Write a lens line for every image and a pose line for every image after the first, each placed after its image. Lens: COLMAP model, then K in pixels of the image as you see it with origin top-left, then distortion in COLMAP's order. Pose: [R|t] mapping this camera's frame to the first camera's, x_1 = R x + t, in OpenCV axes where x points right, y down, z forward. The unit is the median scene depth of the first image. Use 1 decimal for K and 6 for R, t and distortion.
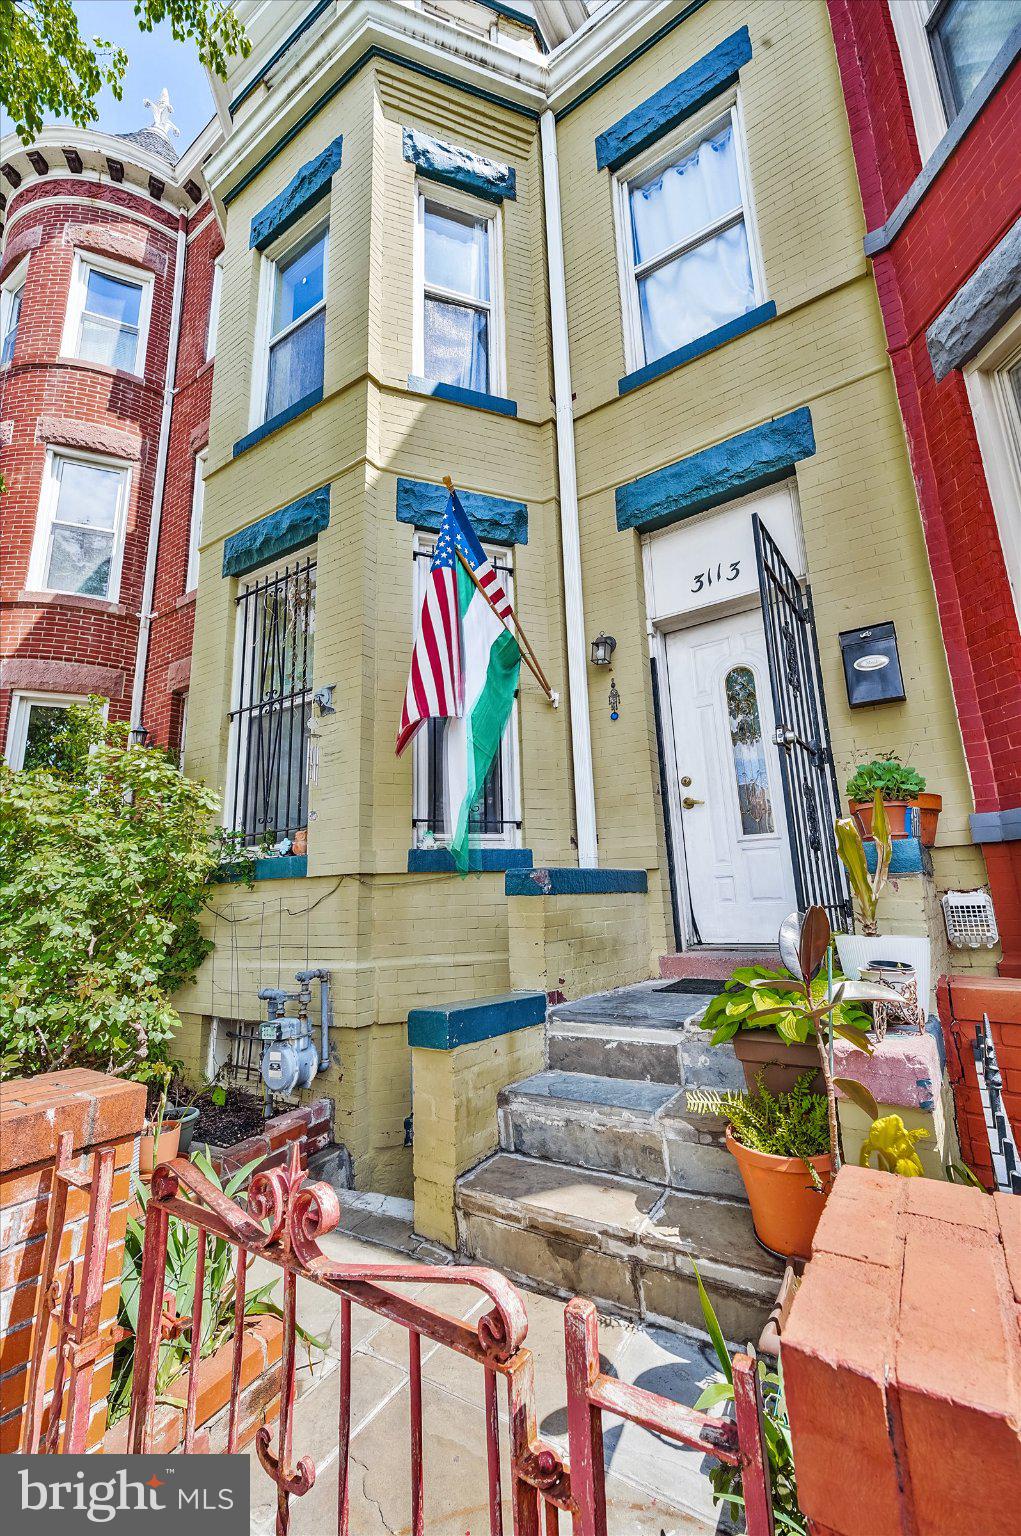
lens RADIAL K [[631.1, 0, 510.6], [0, 631.1, 770.1], [0, 0, 1]] dist [0.022403, -0.020183]
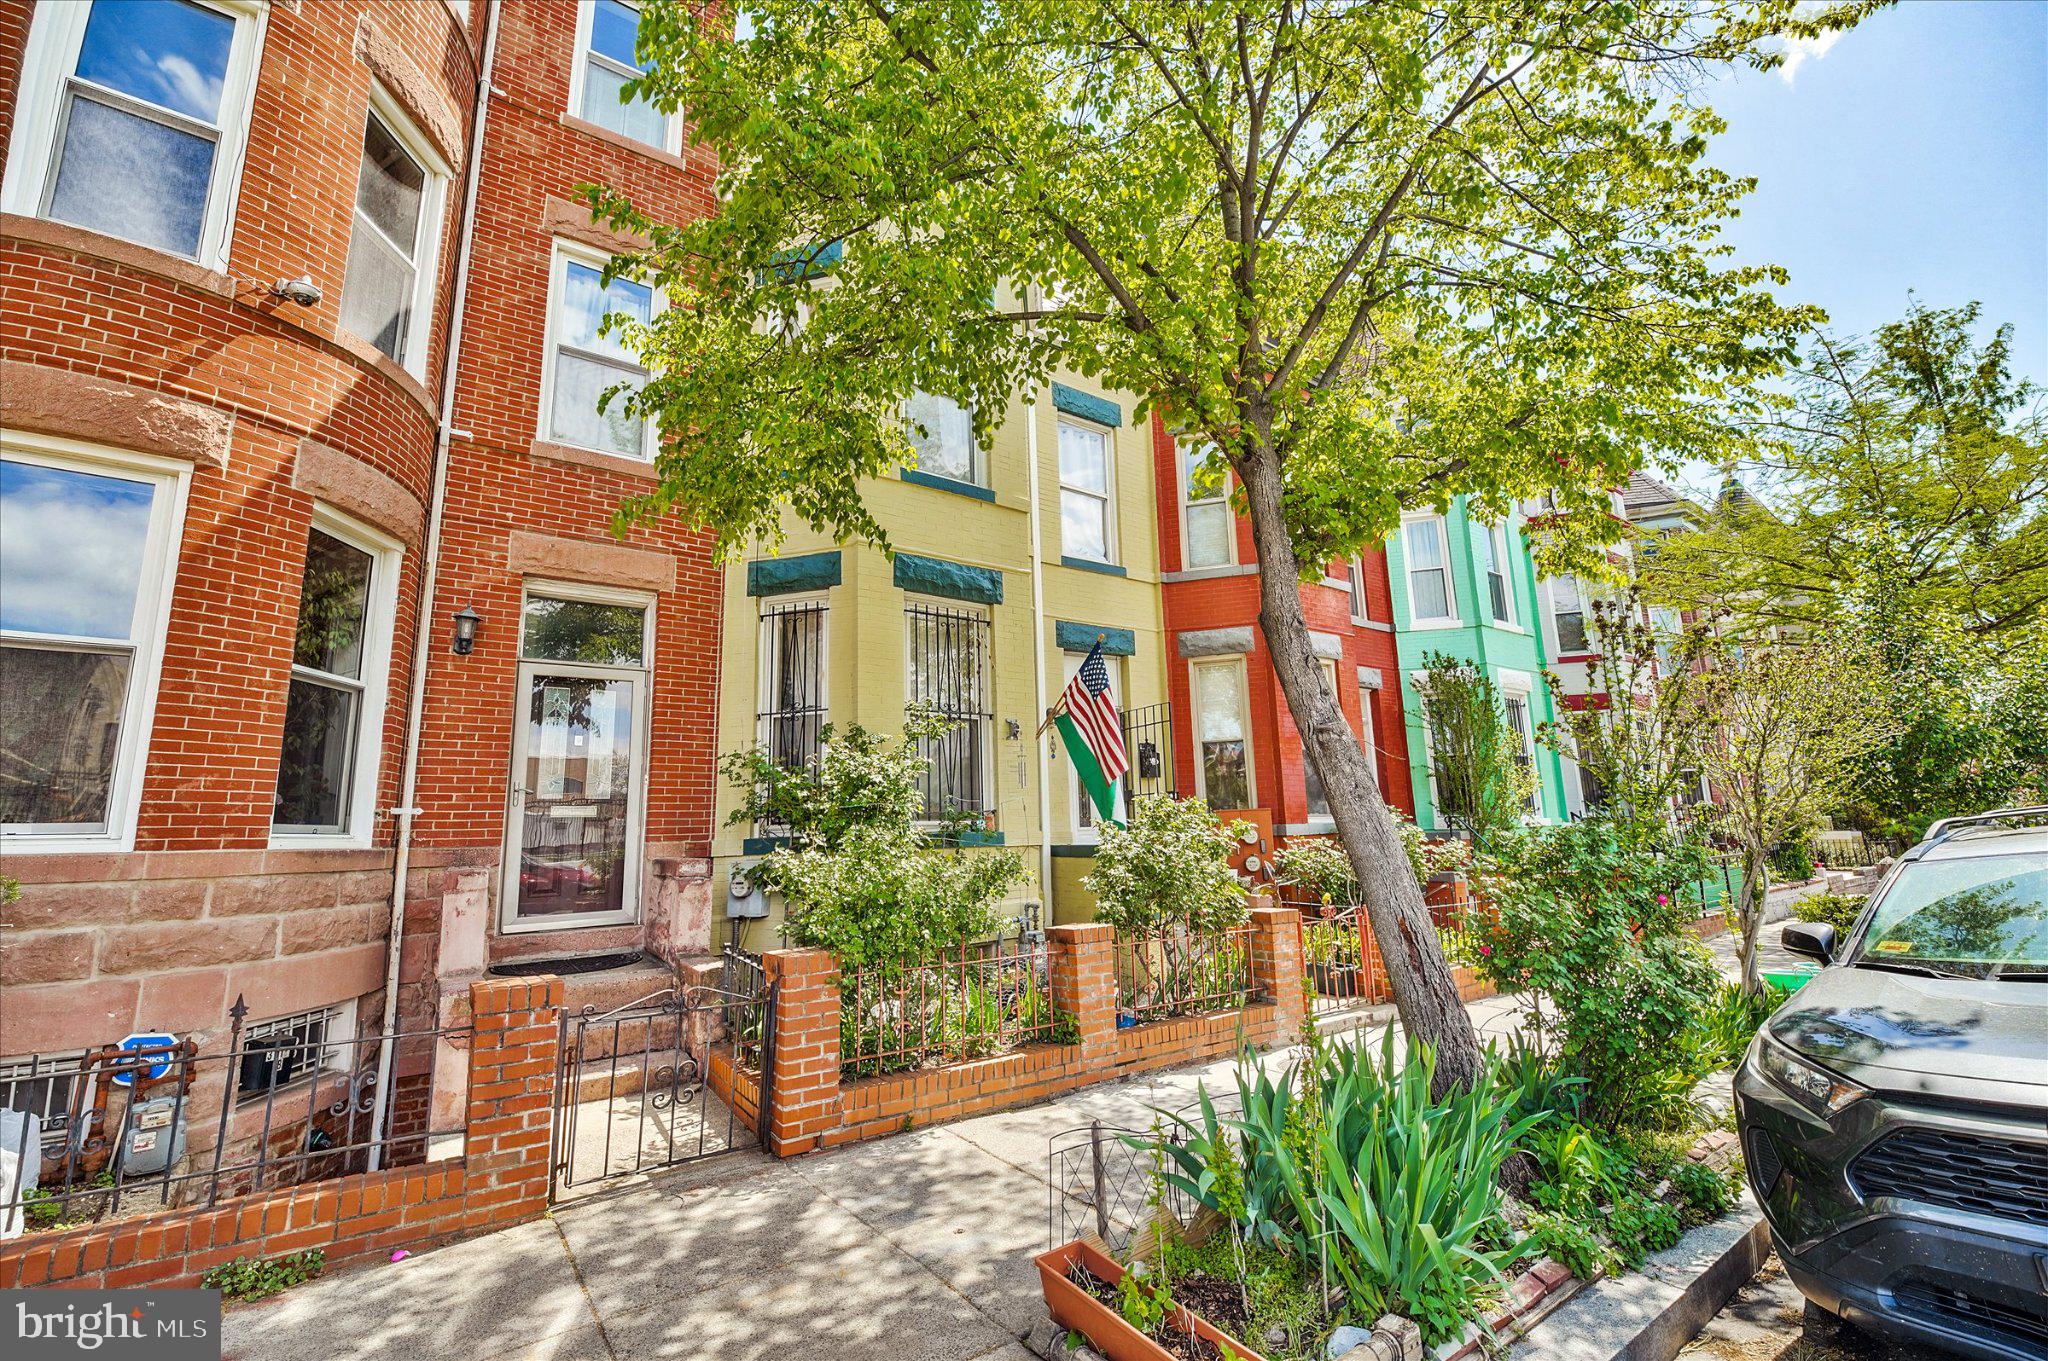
lens RADIAL K [[840.7, 0, 1034.8], [0, 840.7, 687.6], [0, 0, 1]] dist [-0.016302, 0.000354]
pose [[0.355460, 0.181706, 0.916859, -2.193476], [-0.176570, 0.976314, -0.125034, 0.031210], [-0.917862, -0.117445, 0.379124, 0.199920]]
